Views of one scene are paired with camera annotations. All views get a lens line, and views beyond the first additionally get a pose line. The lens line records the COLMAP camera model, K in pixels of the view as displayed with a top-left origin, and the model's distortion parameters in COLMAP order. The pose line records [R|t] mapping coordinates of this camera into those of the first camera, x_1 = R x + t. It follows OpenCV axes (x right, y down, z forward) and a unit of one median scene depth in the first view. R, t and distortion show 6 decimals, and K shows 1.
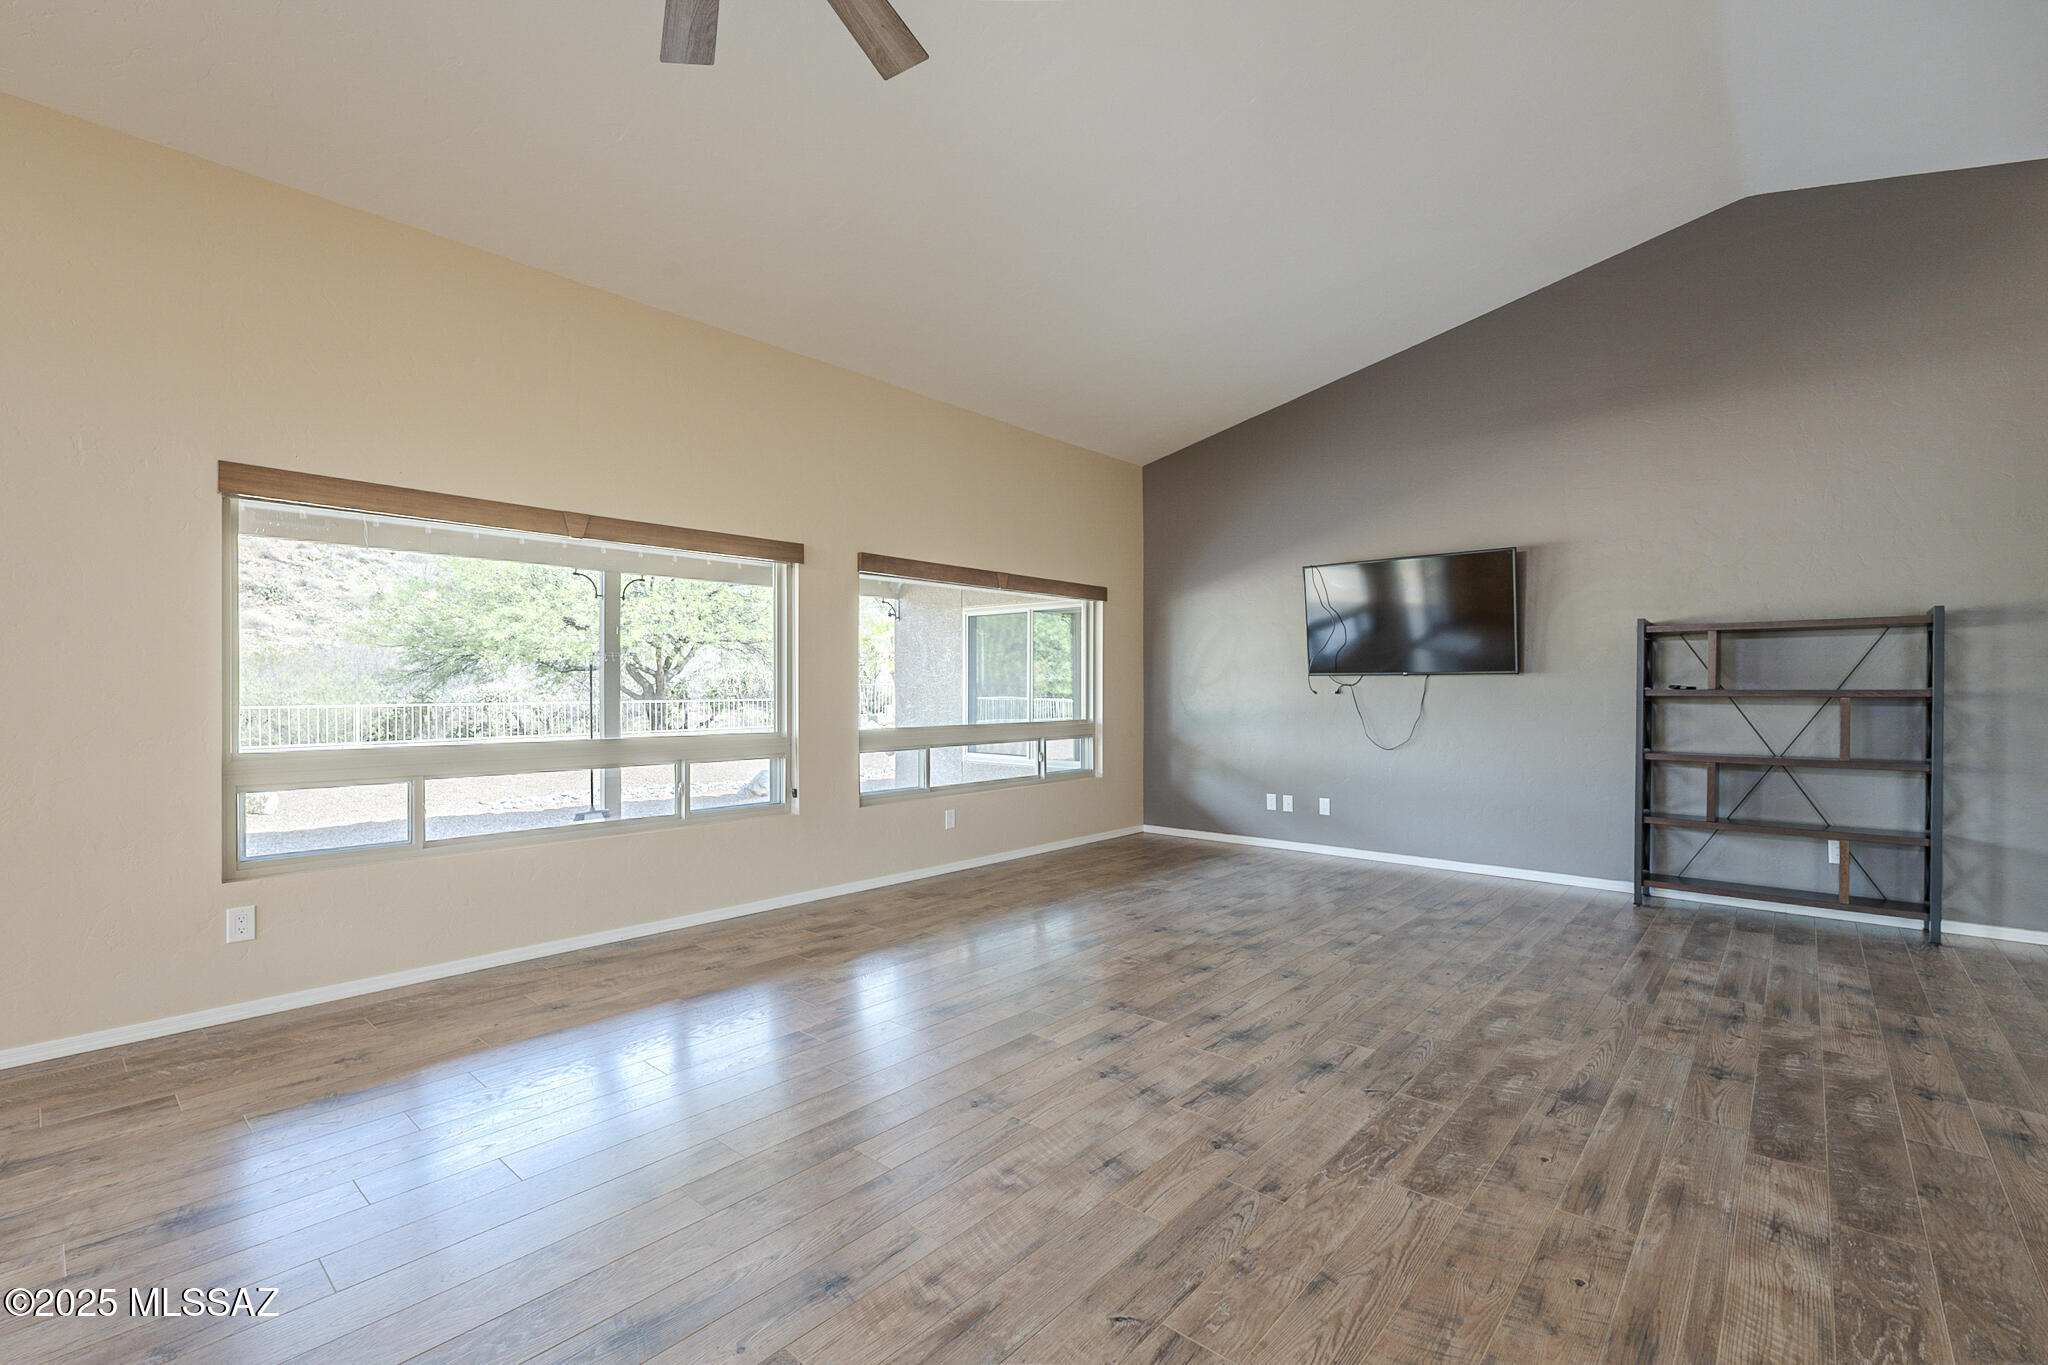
lens RADIAL K [[905.2, 0, 1024.2], [0, 905.2, 722.5], [0, 0, 1]] dist [-0.003369, -0.000674]
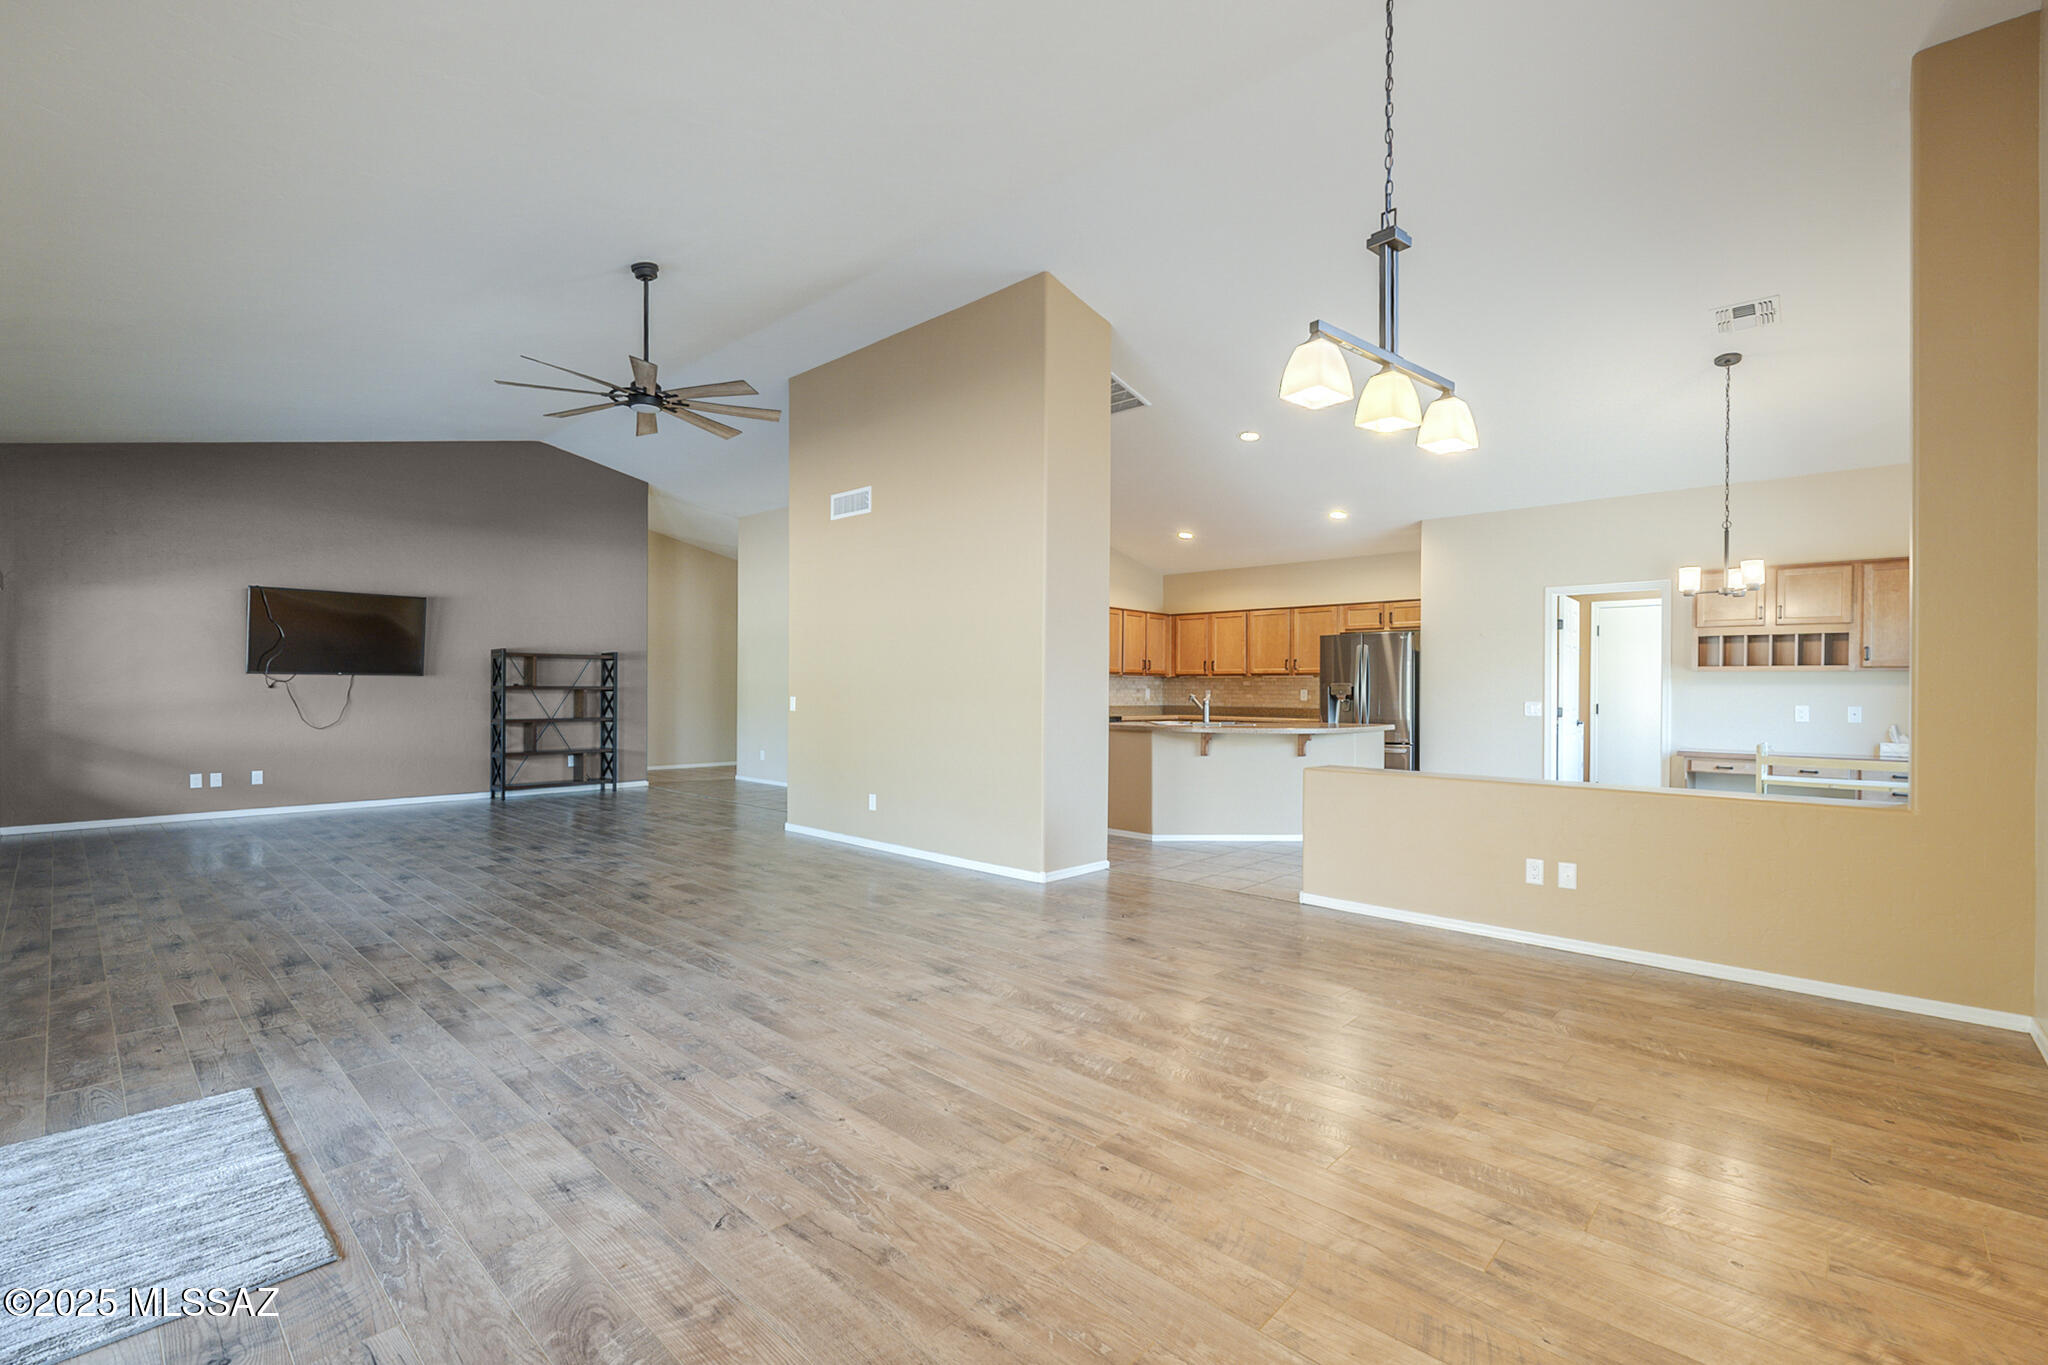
lens RADIAL K [[905.2, 0, 1006.3], [0, 905.2, 684.5], [0, 0, 1]] dist [-0.003369, -0.000674]
pose [[0.047566, 0.002083, 0.998866, -1.198473], [0.031176, 0.999508, -0.003569, 0.000594], [-0.998381, 0.031310, 0.047477, -0.139587]]
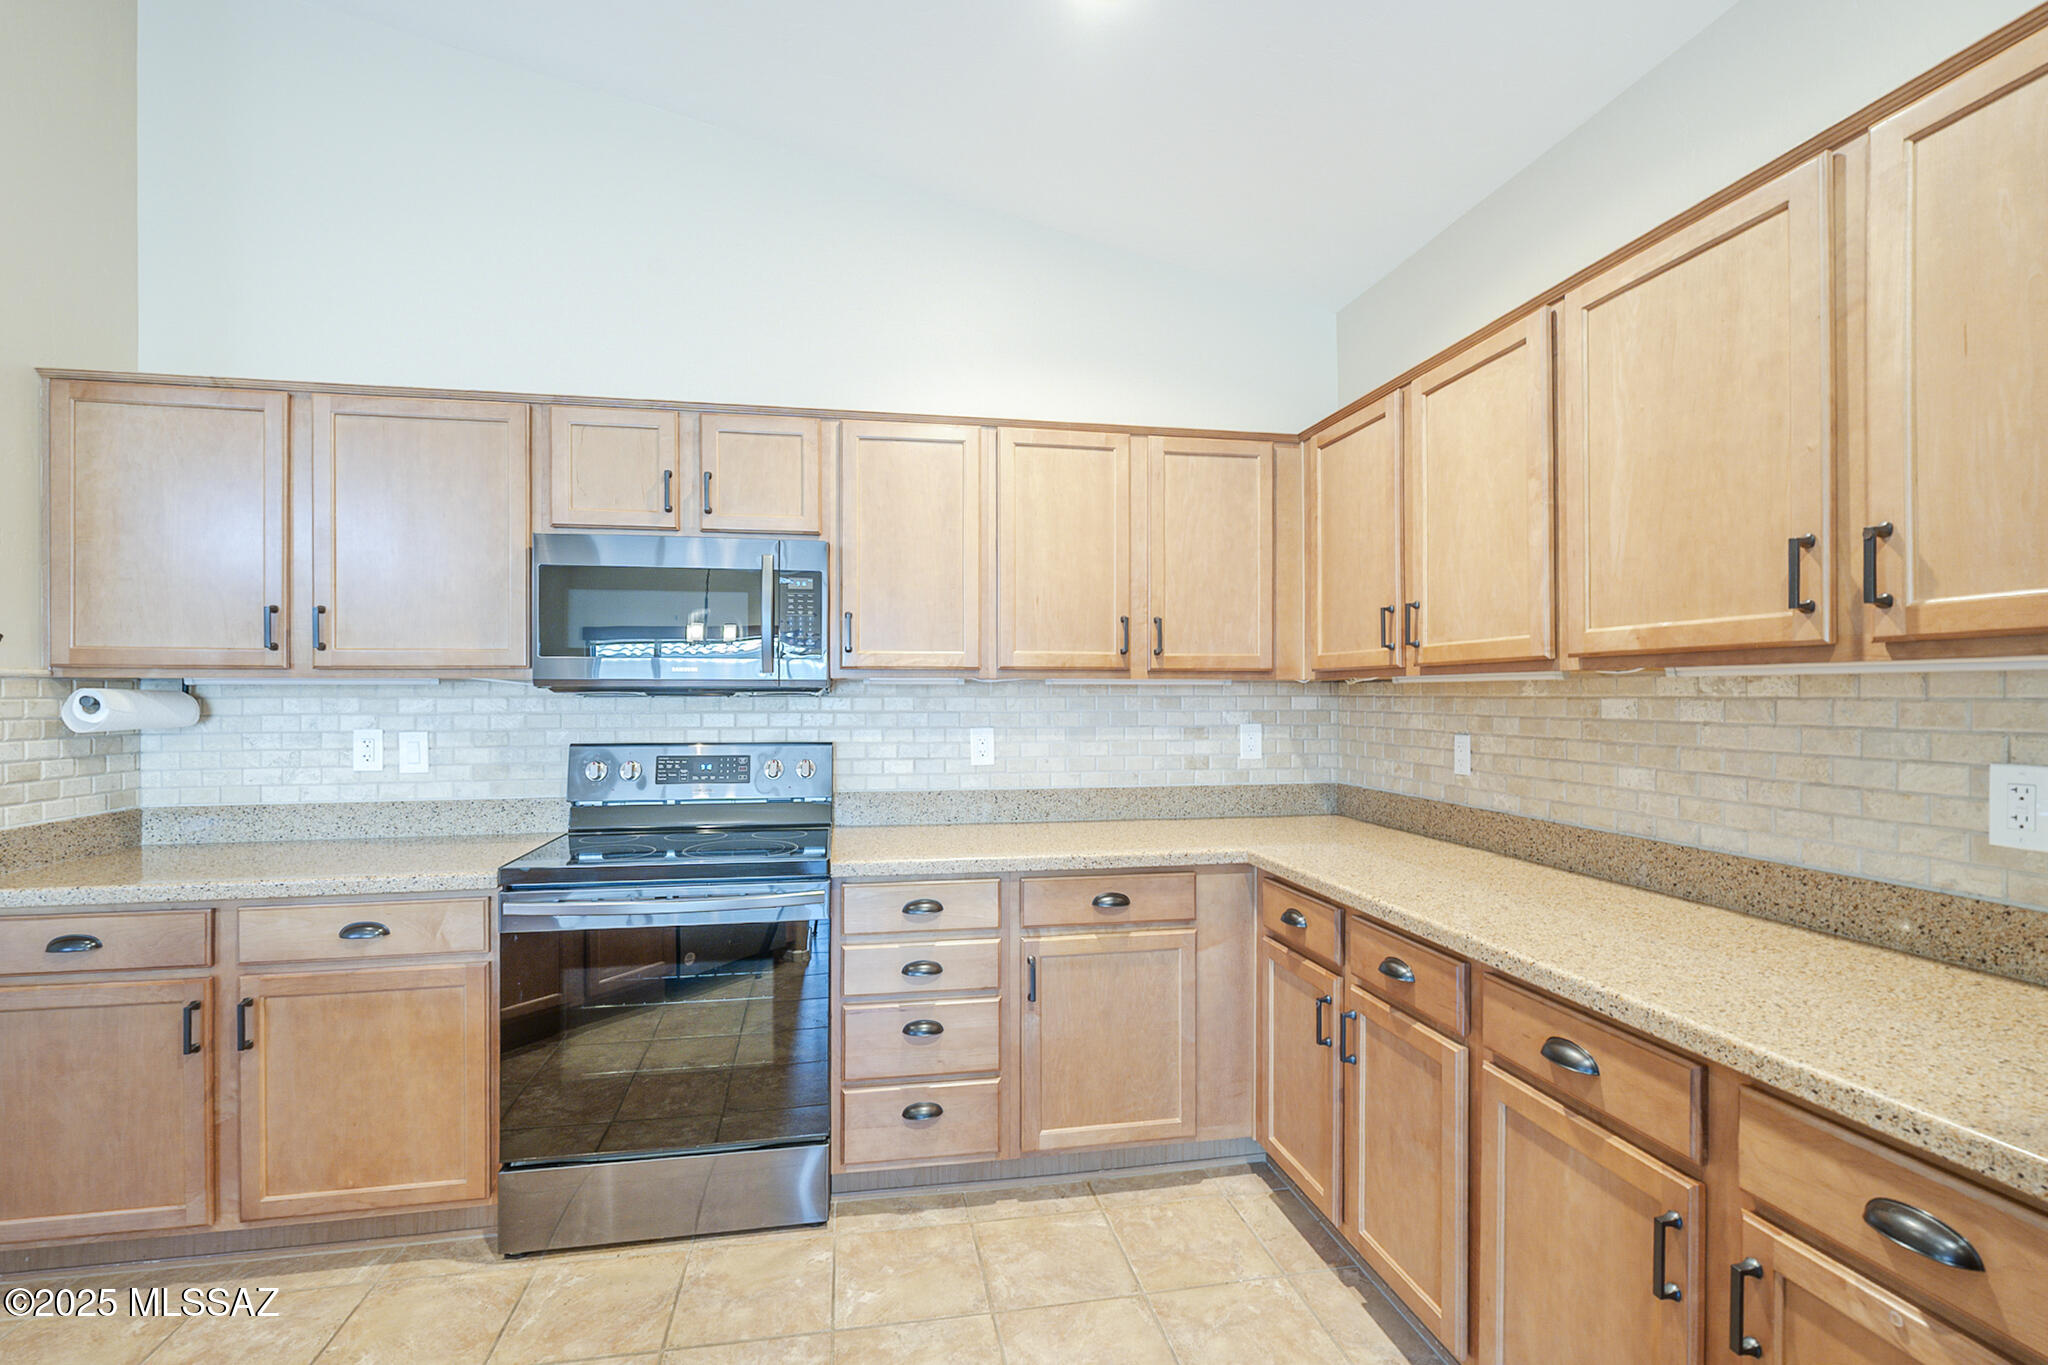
lens RADIAL K [[905.2, 0, 996.2], [0, 905.2, 687.1], [0, 0, 1]] dist [-0.003369, -0.000674]
pose [[0.646683, -0.004428, 0.762746, 0.576260], [0.037856, 0.998937, -0.026297, -0.001055], [-0.761819, 0.045880, 0.646163, -0.684477]]
